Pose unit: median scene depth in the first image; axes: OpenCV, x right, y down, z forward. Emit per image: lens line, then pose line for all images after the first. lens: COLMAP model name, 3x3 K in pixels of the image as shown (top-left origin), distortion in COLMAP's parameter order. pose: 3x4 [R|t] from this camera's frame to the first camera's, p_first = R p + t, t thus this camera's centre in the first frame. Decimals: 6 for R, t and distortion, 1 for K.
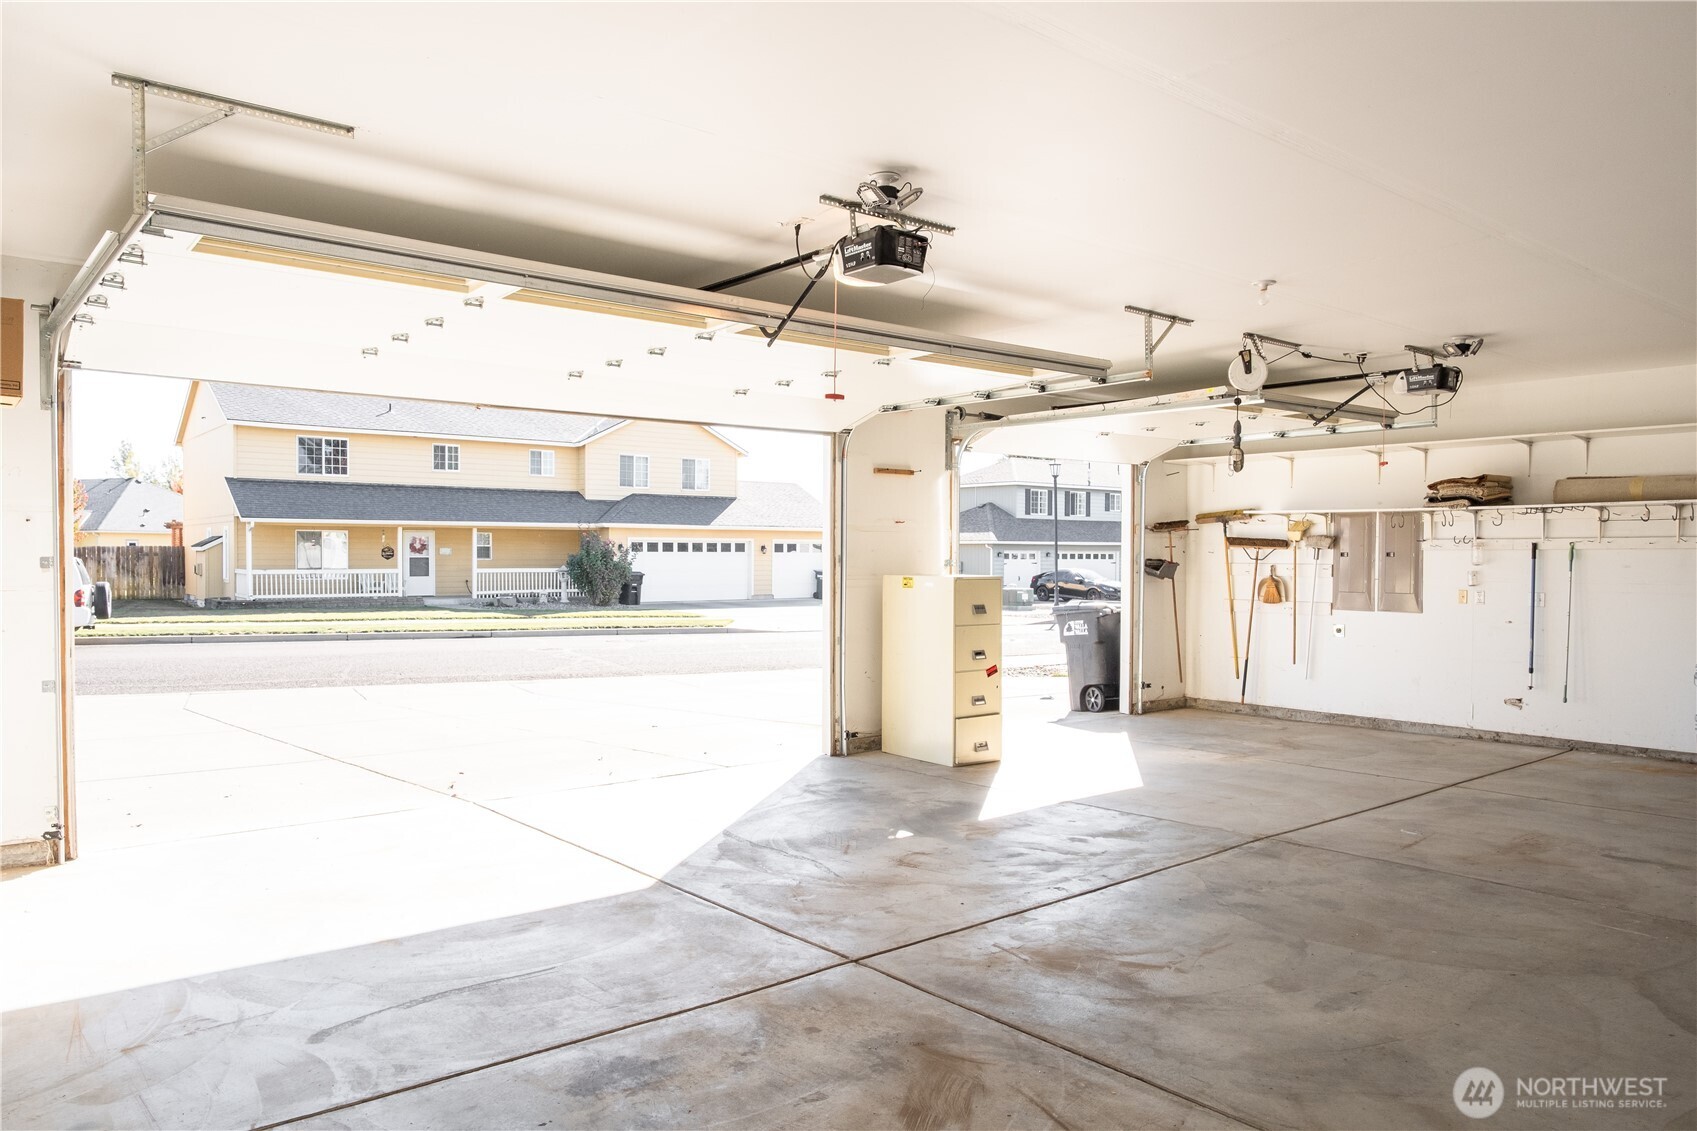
lens RADIAL K [[1154.1, 0, 842.2], [0, 1154.1, 579.5], [0, 0, 1]] dist [-0.028199, 0.010115]
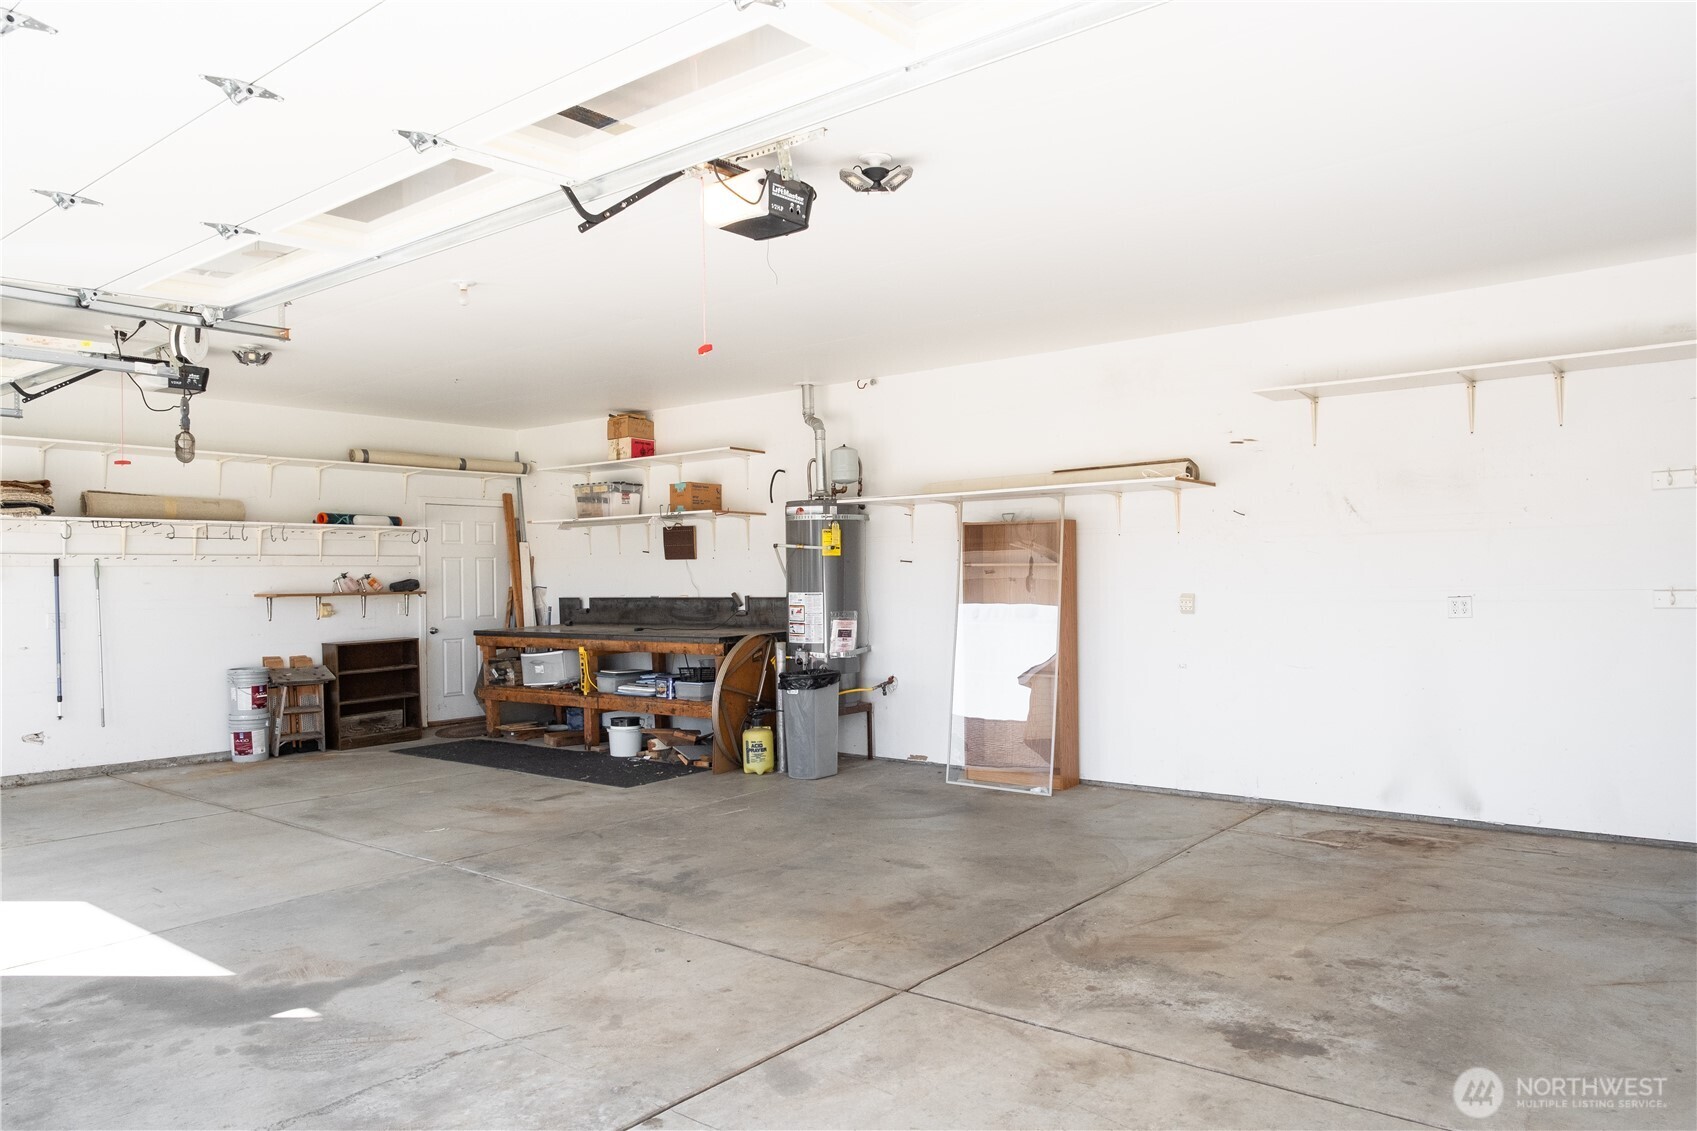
lens RADIAL K [[1154.1, 0, 842.2], [0, 1154.1, 579.5], [0, 0, 1]] dist [-0.028199, 0.010115]
pose [[-0.197023, -0.005201, 0.980385, -0.688020], [0.032241, 0.999411, 0.011781, -0.010271], [-0.979869, 0.033929, -0.196739, 0.944440]]
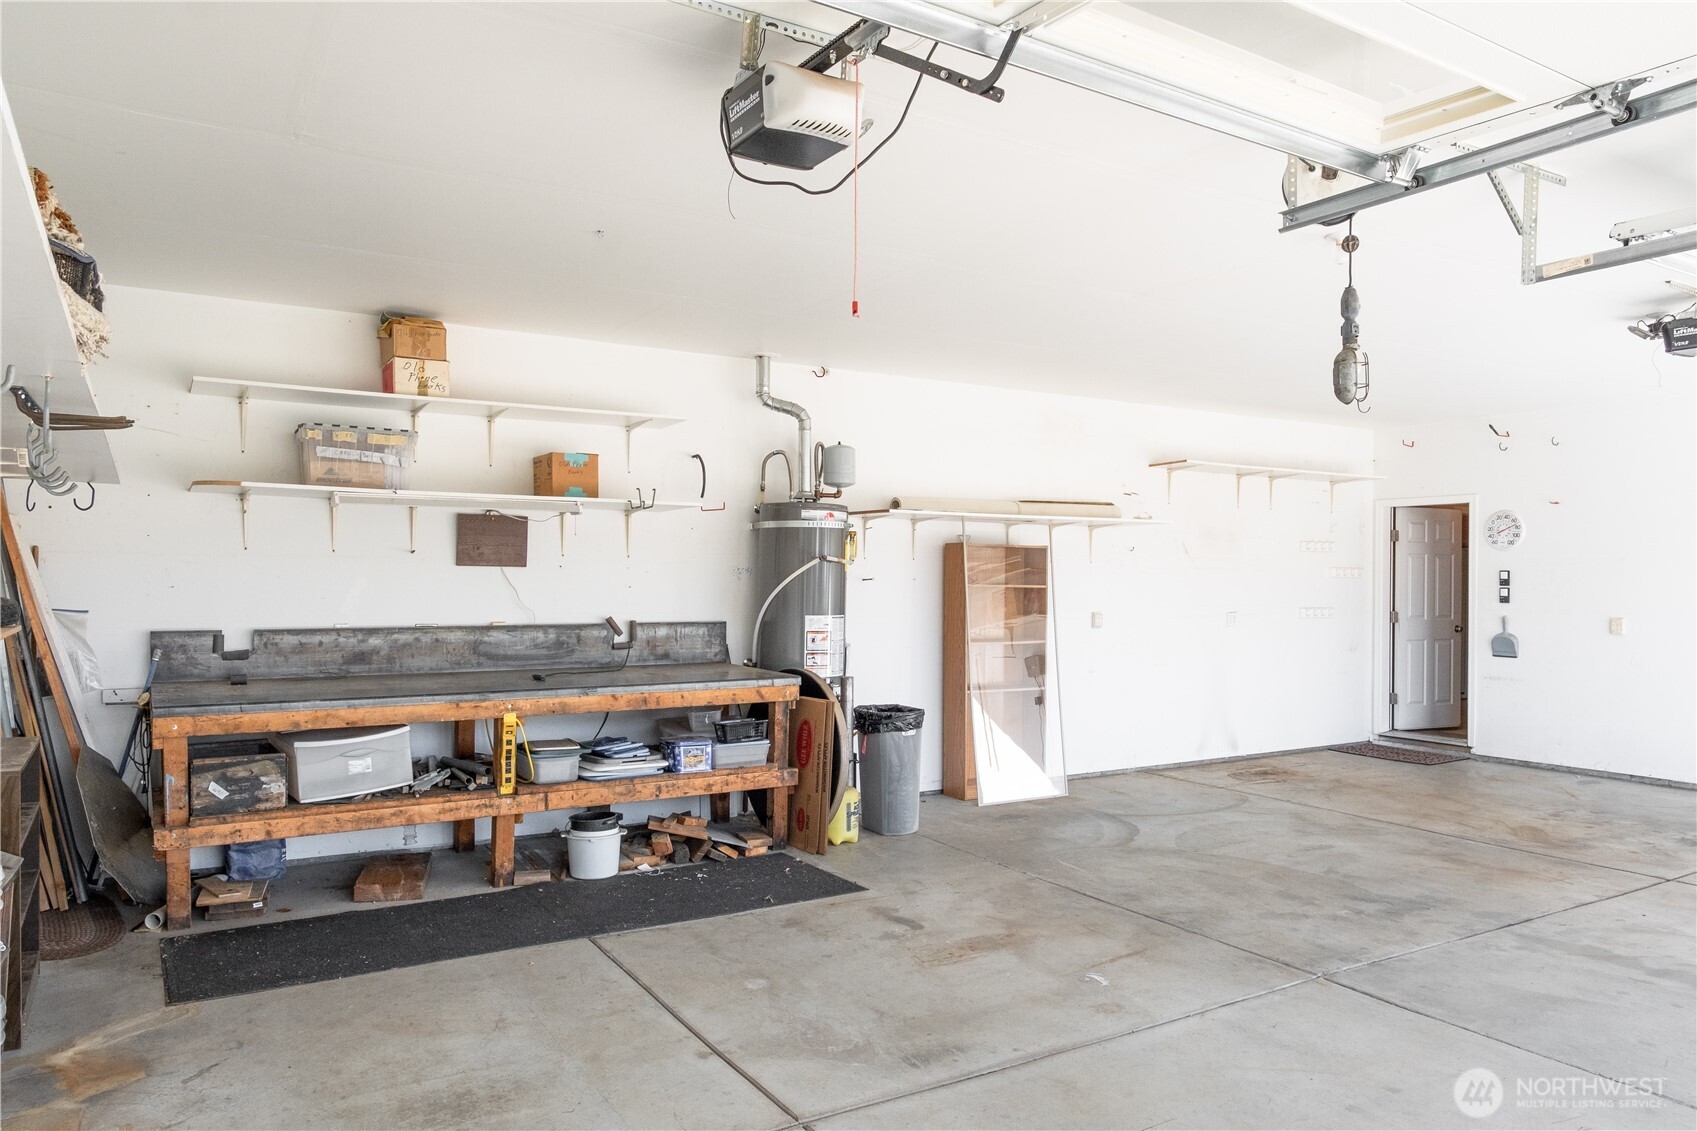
lens RADIAL K [[1136.1, 0, 857.9], [0, 1136.1, 595.7], [0, 0, 1]] dist [-0.022706, 0.003798]
pose [[-0.989968, -0.011975, 0.140781, 0.615088], [-0.007843, 0.999523, 0.029869, -0.035559], [-0.141072, 0.028466, -0.989590, 1.914019]]
